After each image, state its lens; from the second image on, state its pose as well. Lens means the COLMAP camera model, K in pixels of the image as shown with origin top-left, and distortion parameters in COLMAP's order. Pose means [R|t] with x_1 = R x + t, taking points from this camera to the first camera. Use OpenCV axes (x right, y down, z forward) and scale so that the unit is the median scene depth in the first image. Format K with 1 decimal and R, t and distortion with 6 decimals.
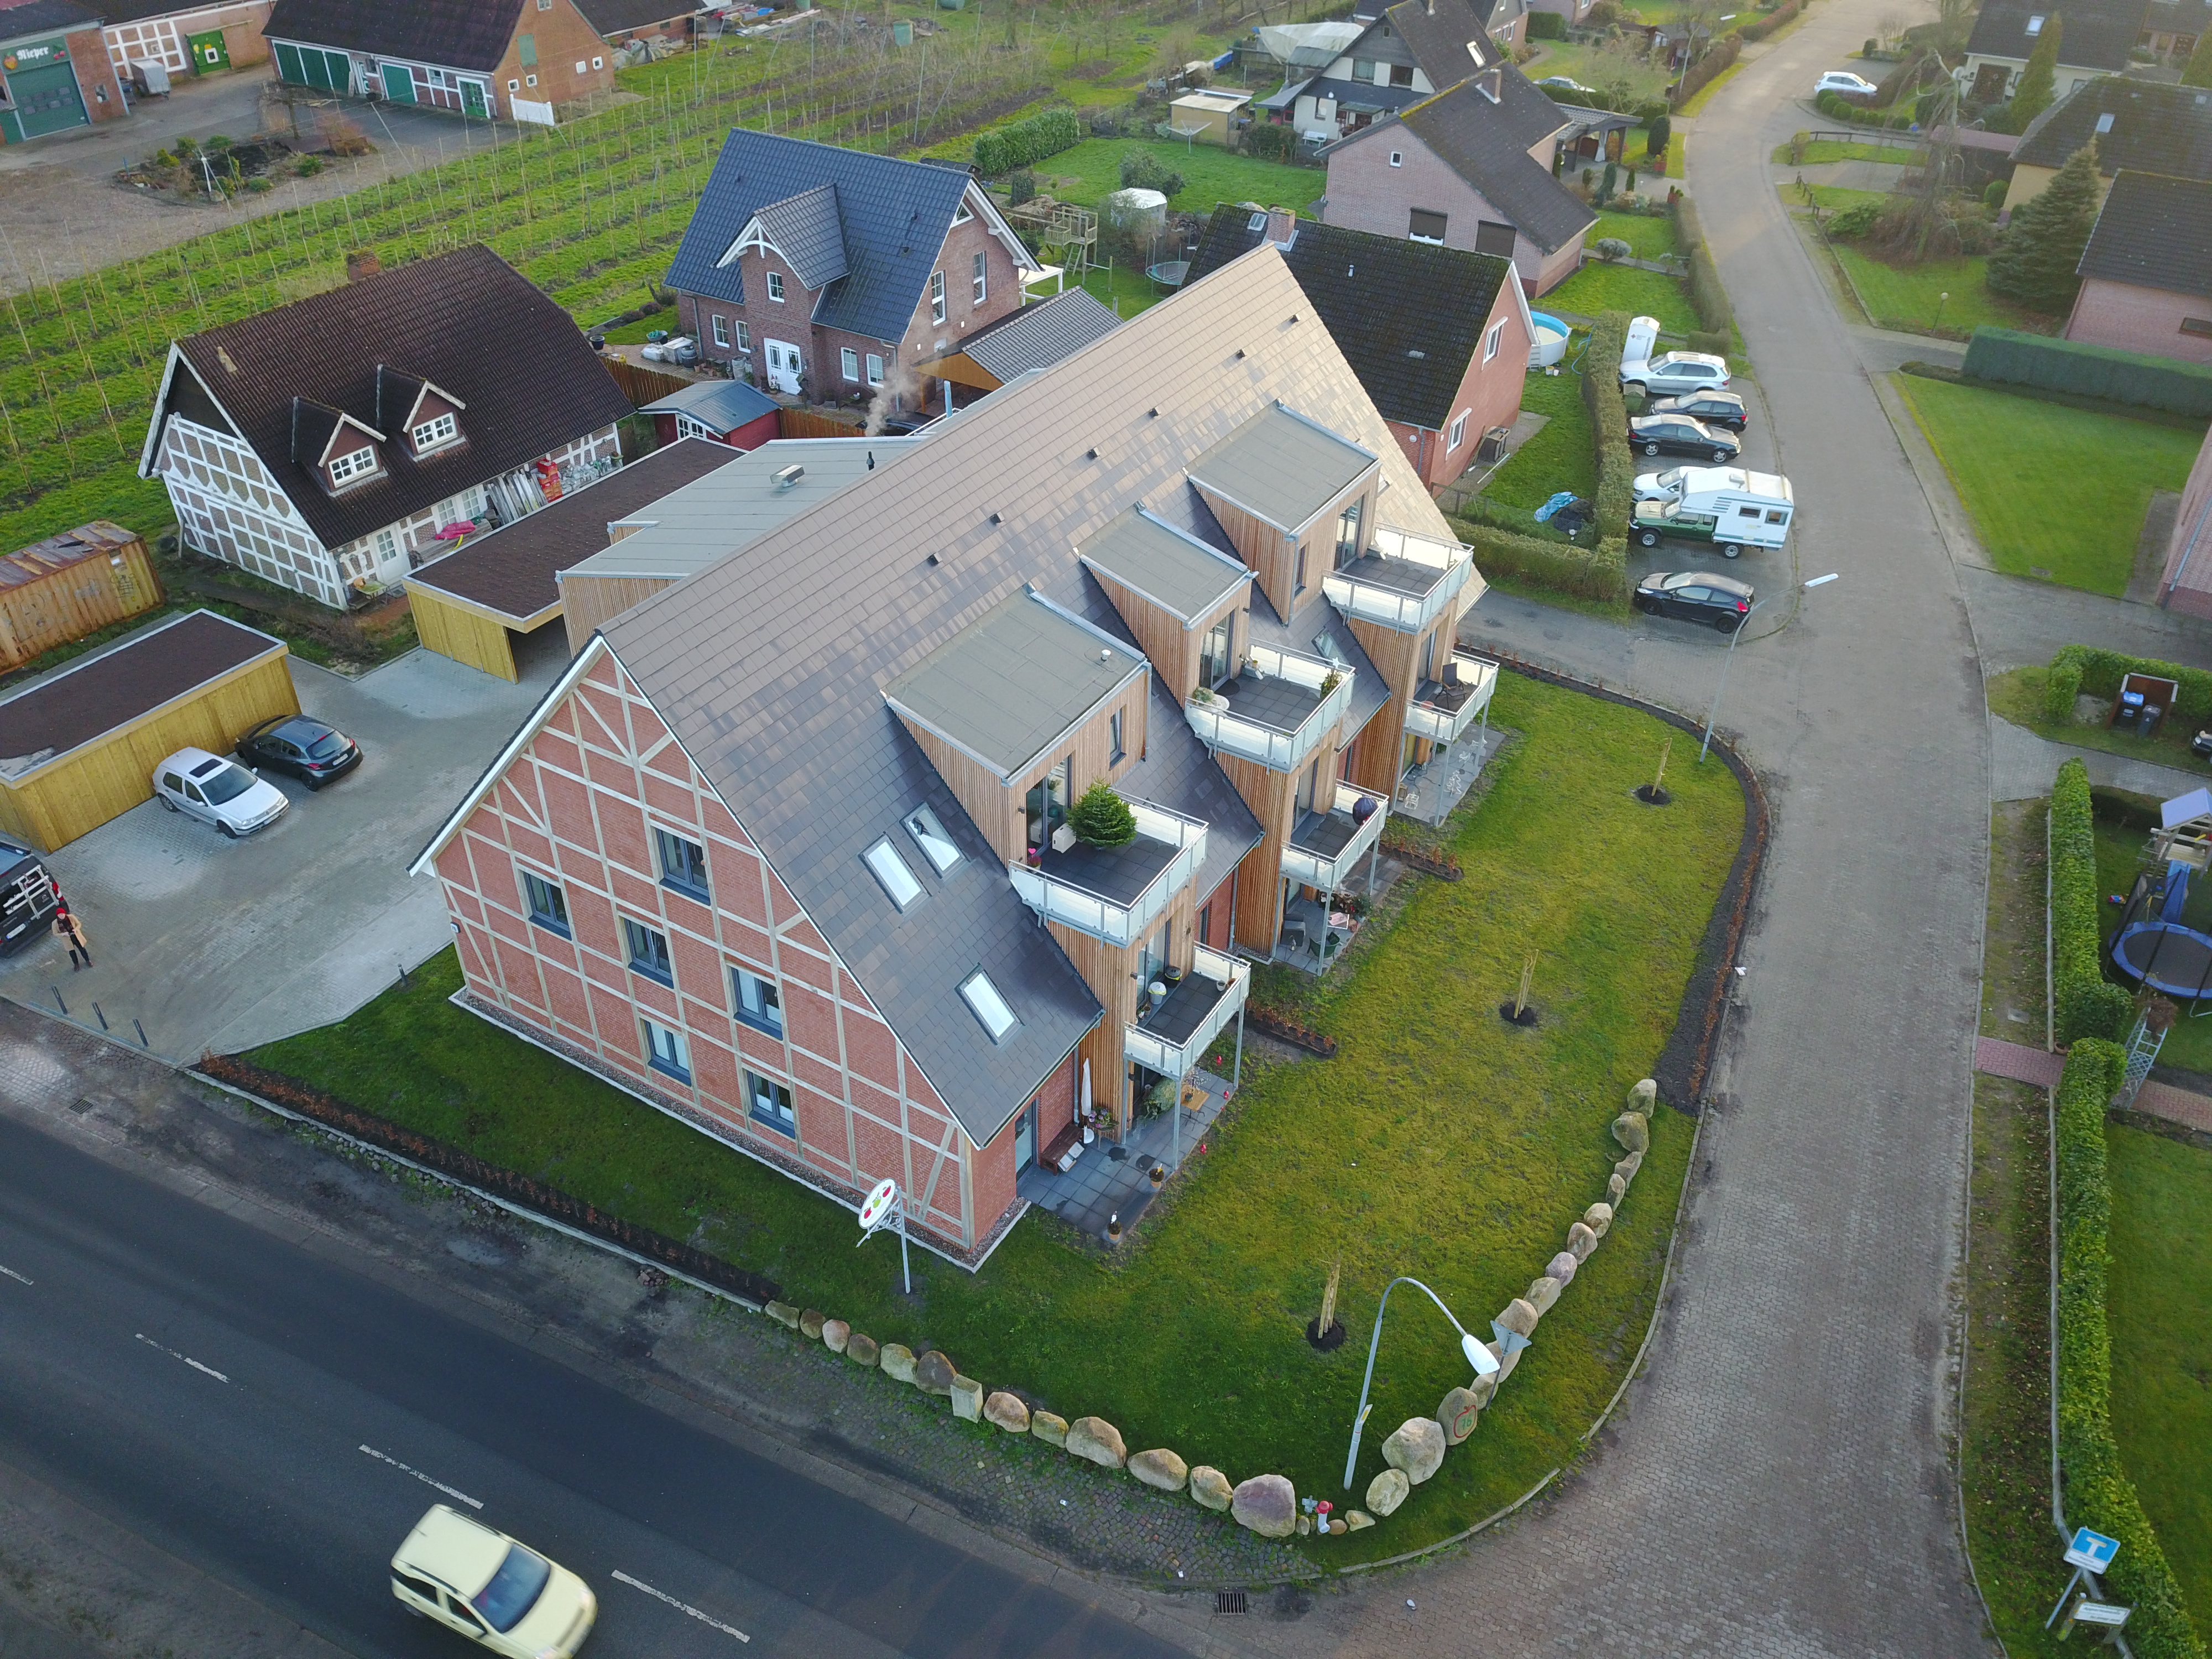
lens RADIAL K [[1654.6, 0, 1106.0], [0, 1654.6, 829.5], [0, 0, 1]] dist [0.011762, -0.007407]
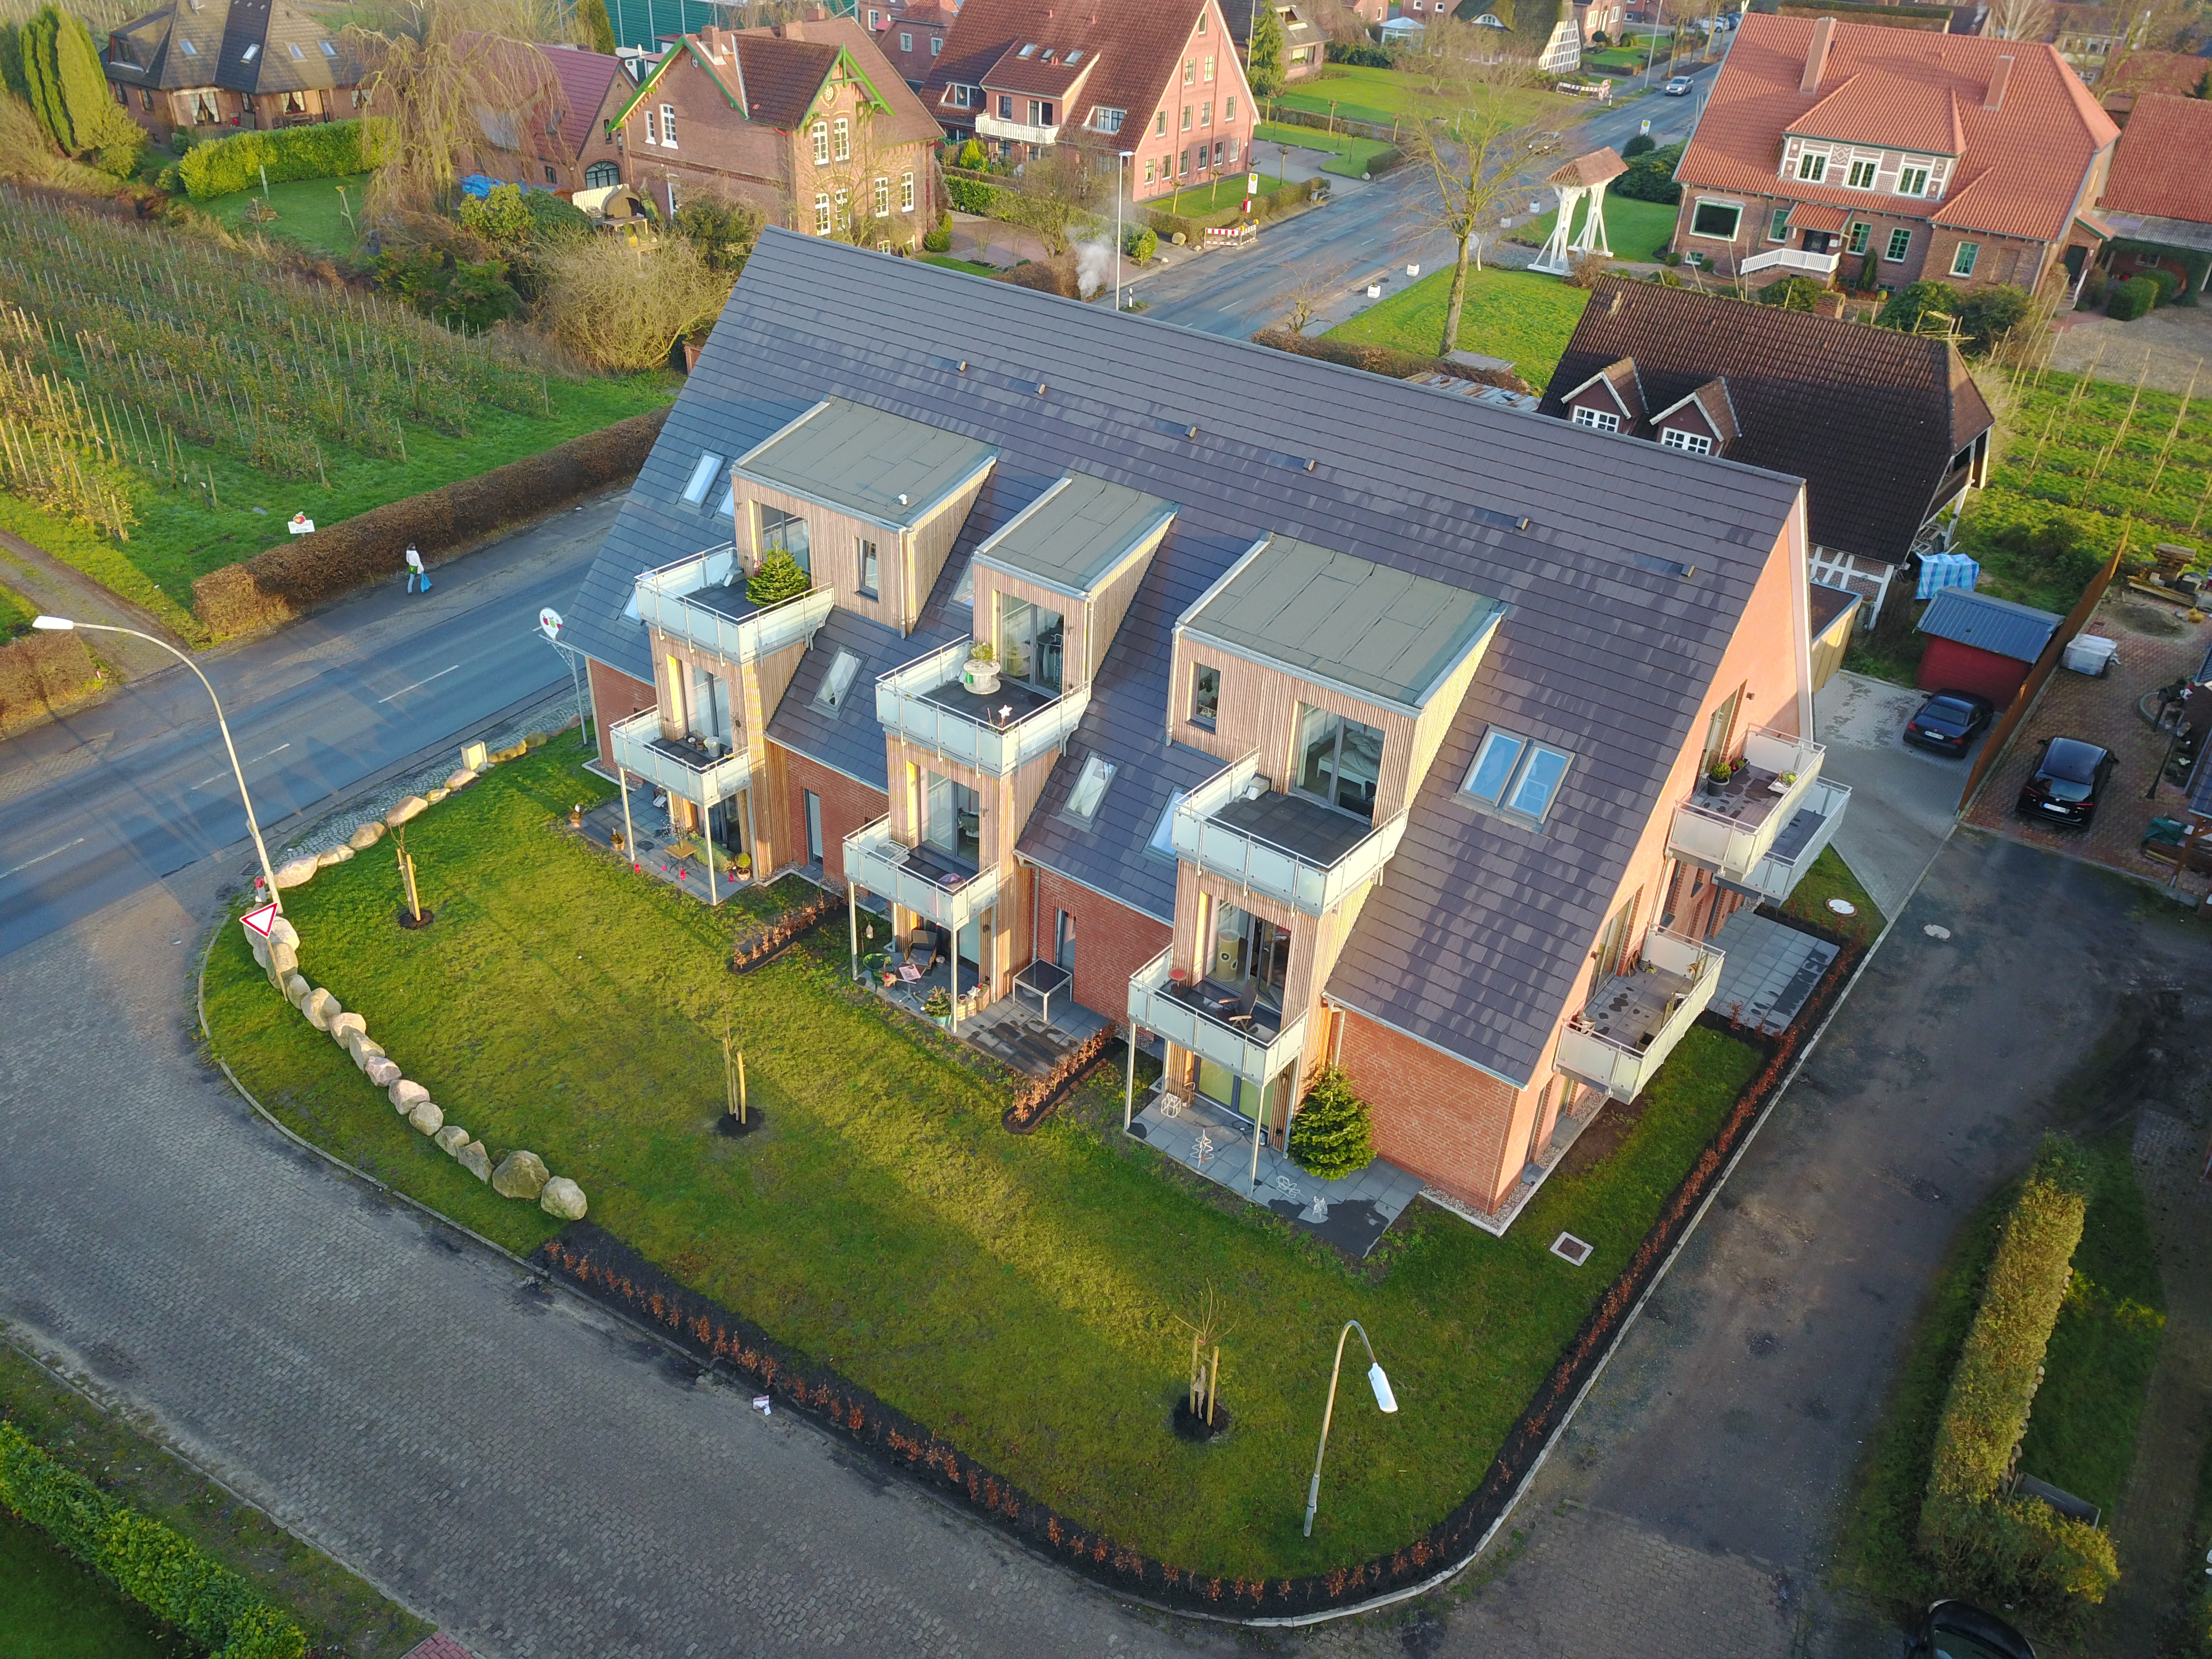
lens RADIAL K [[1634.9, 0, 1106.0], [0, 1634.9, 829.5], [0, 0, 1]] dist [0.004364, 0.005492]
pose [[-0.091267, 0.522690, -0.847623, 0.620129], [-0.630574, 0.628454, 0.455435, -0.338537], [0.770744, 0.576055, 0.272238, 0.619894]]
